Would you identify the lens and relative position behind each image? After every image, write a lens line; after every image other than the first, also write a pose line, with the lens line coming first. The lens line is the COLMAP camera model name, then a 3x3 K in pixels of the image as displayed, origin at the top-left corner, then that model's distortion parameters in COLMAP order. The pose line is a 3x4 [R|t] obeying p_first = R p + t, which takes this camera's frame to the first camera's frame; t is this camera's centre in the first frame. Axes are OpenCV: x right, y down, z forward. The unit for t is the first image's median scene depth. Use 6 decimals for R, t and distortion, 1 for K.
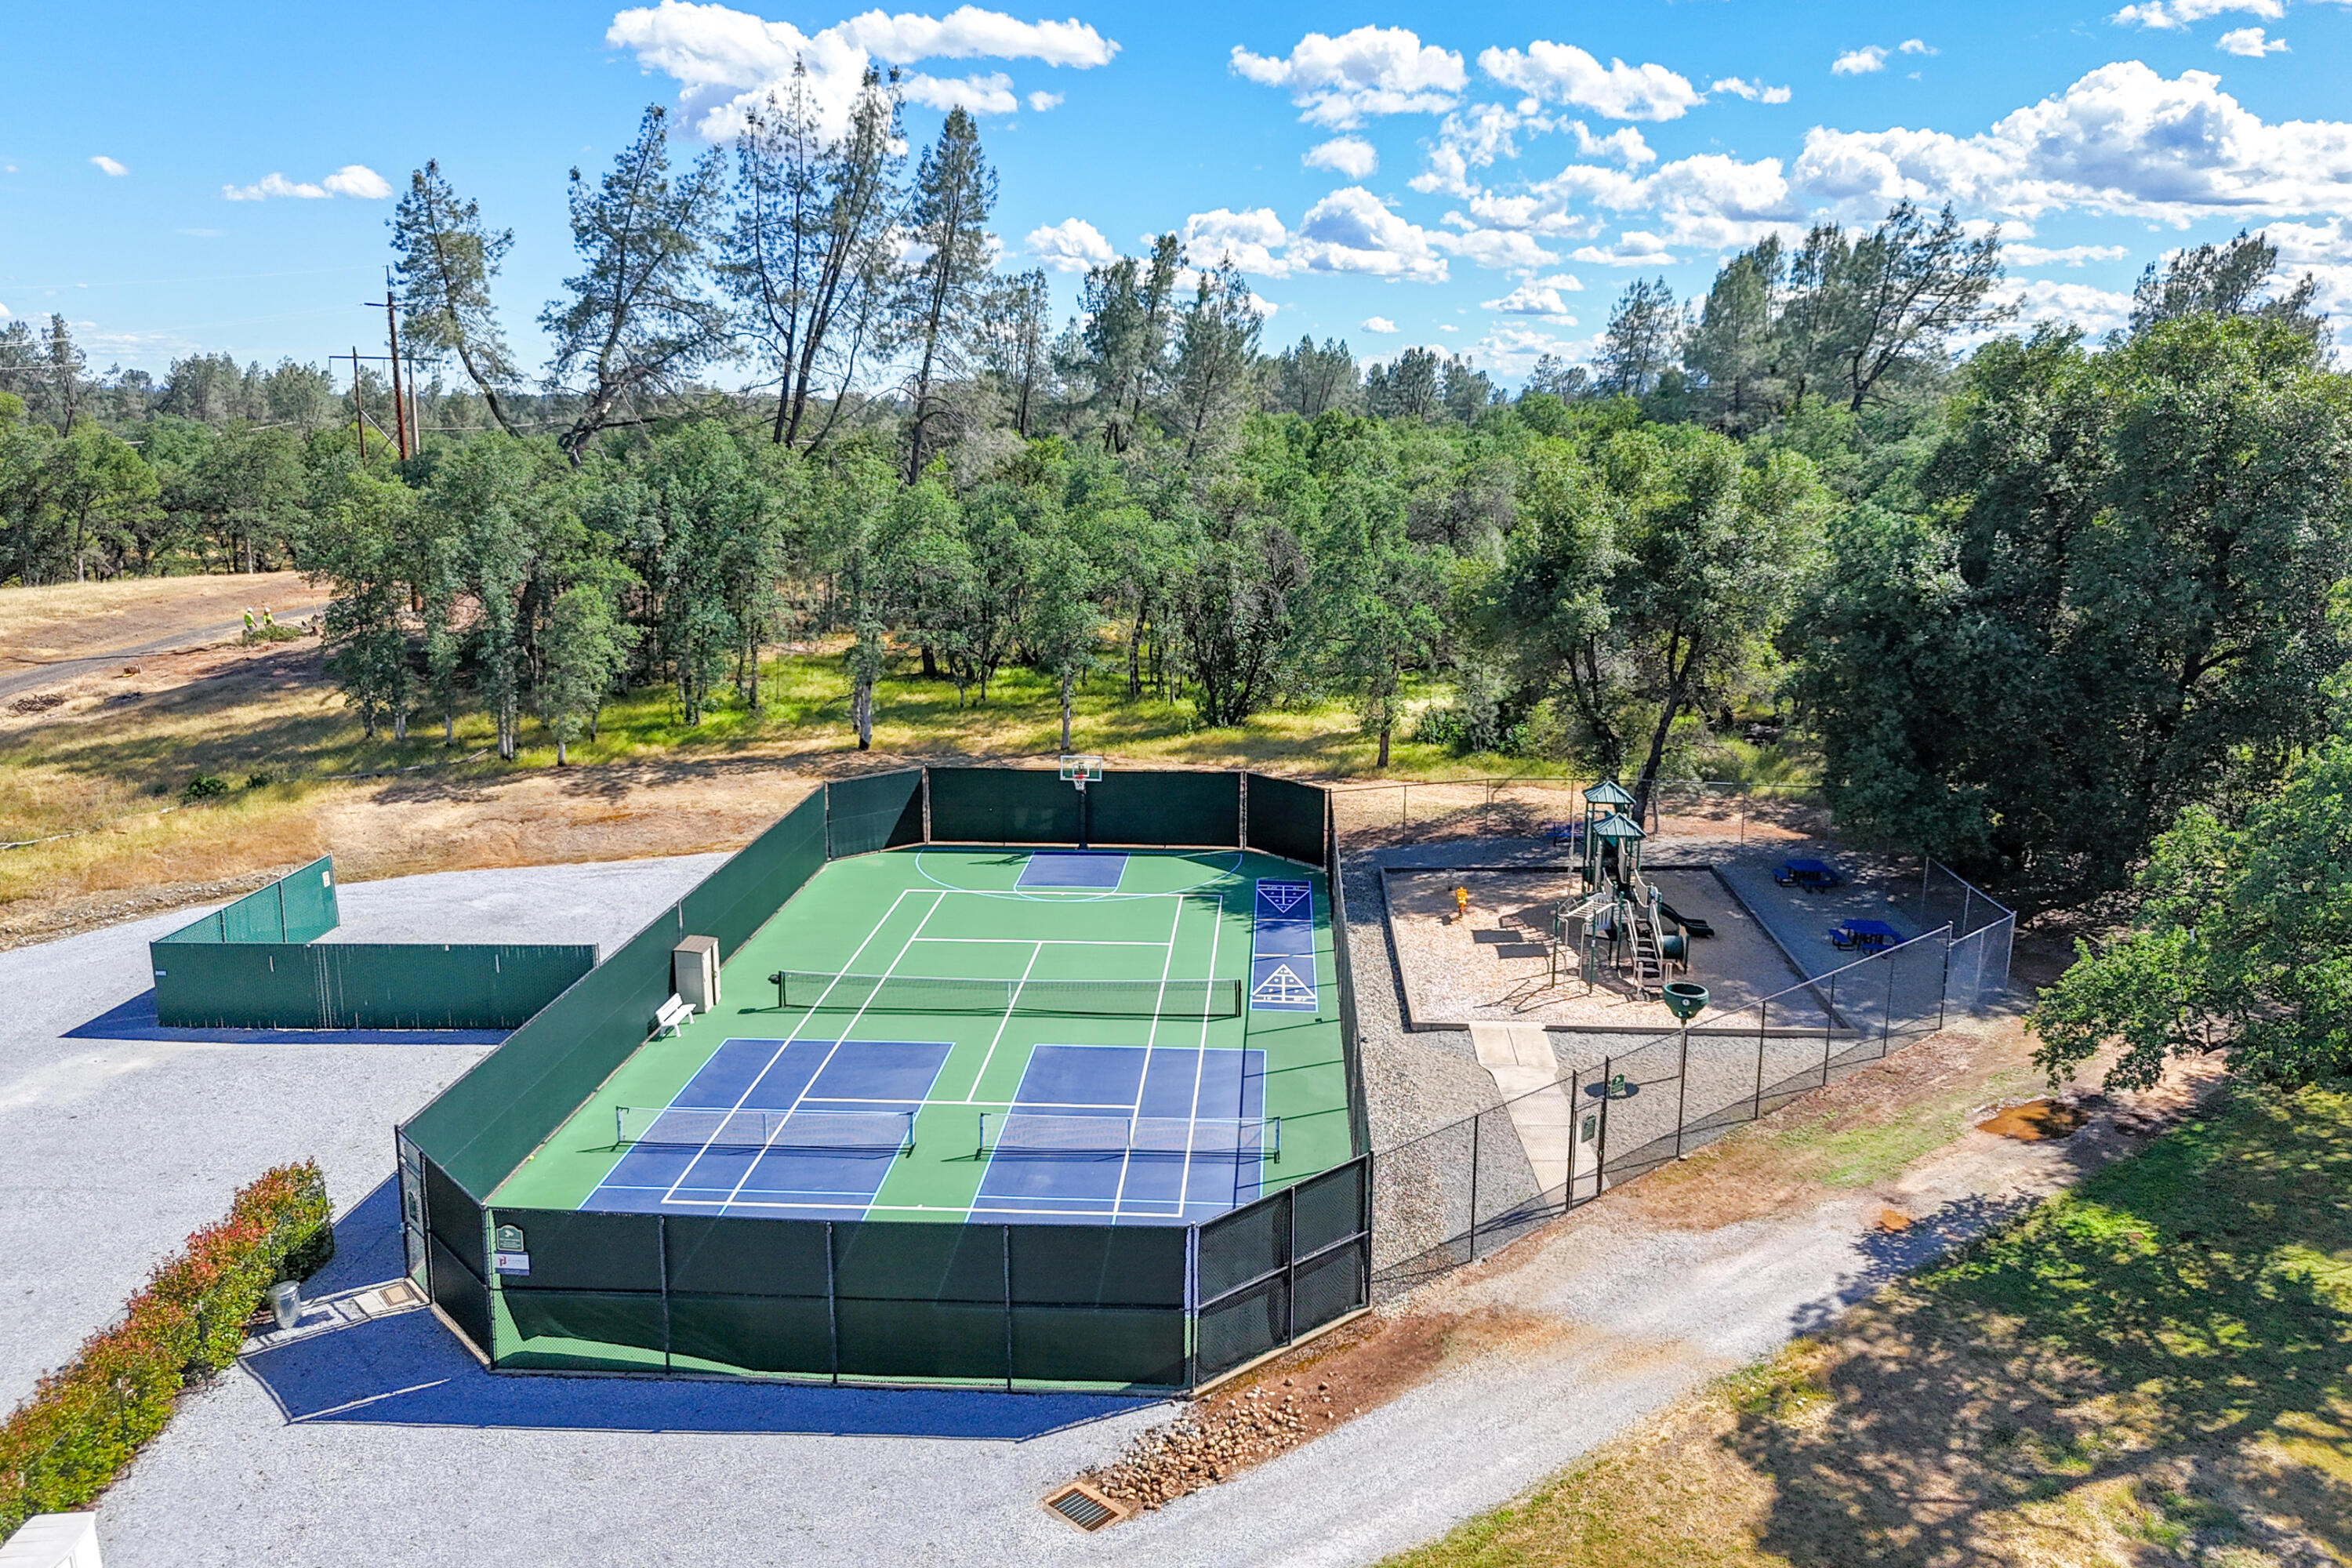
lens RADIAL K [[1686.3, 0, 1181.1], [0, 1686.3, 757.3], [0, 0, 1]] dist [0.066955, -0.062144]
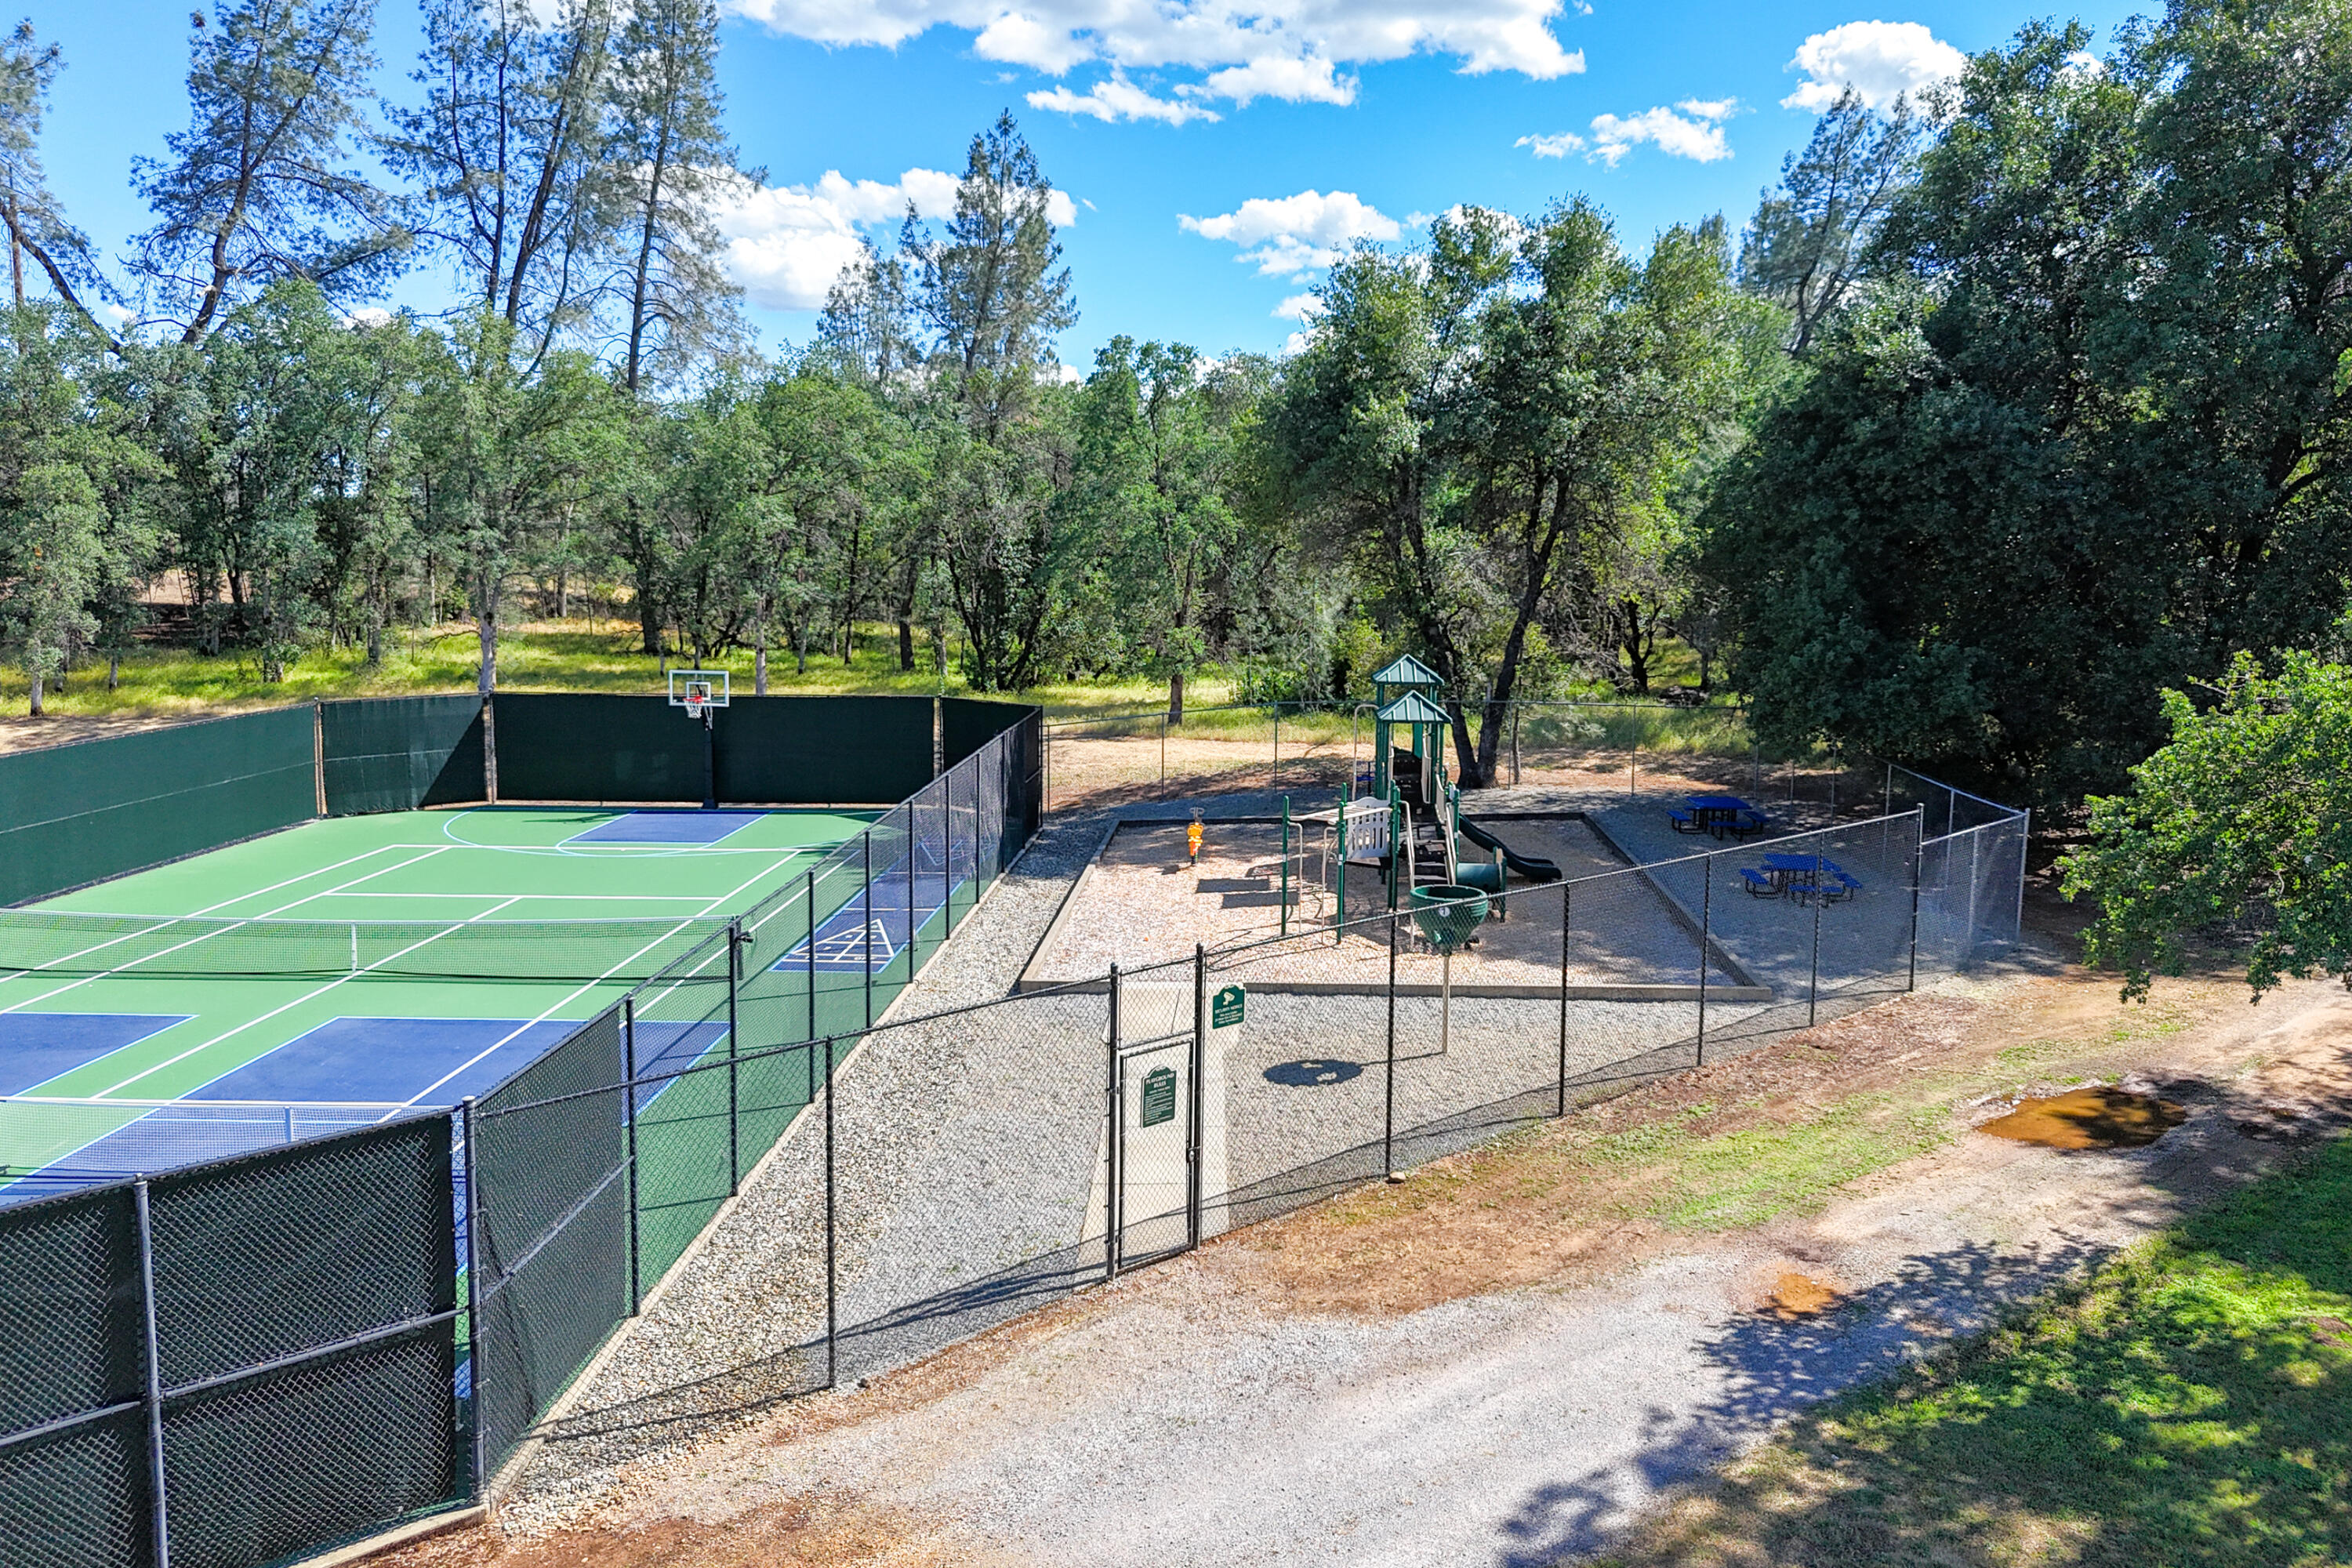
lens RADIAL K [[1686.3, 0, 1181.1], [0, 1686.3, 757.3], [0, 0, 1]] dist [0.066955, -0.062144]
pose [[0.999994, -0.000589, 0.003402, 0.239163], [0.000855, 0.996891, -0.078786, 0.156597], [-0.003345, 0.078789, 0.996886, 0.507578]]
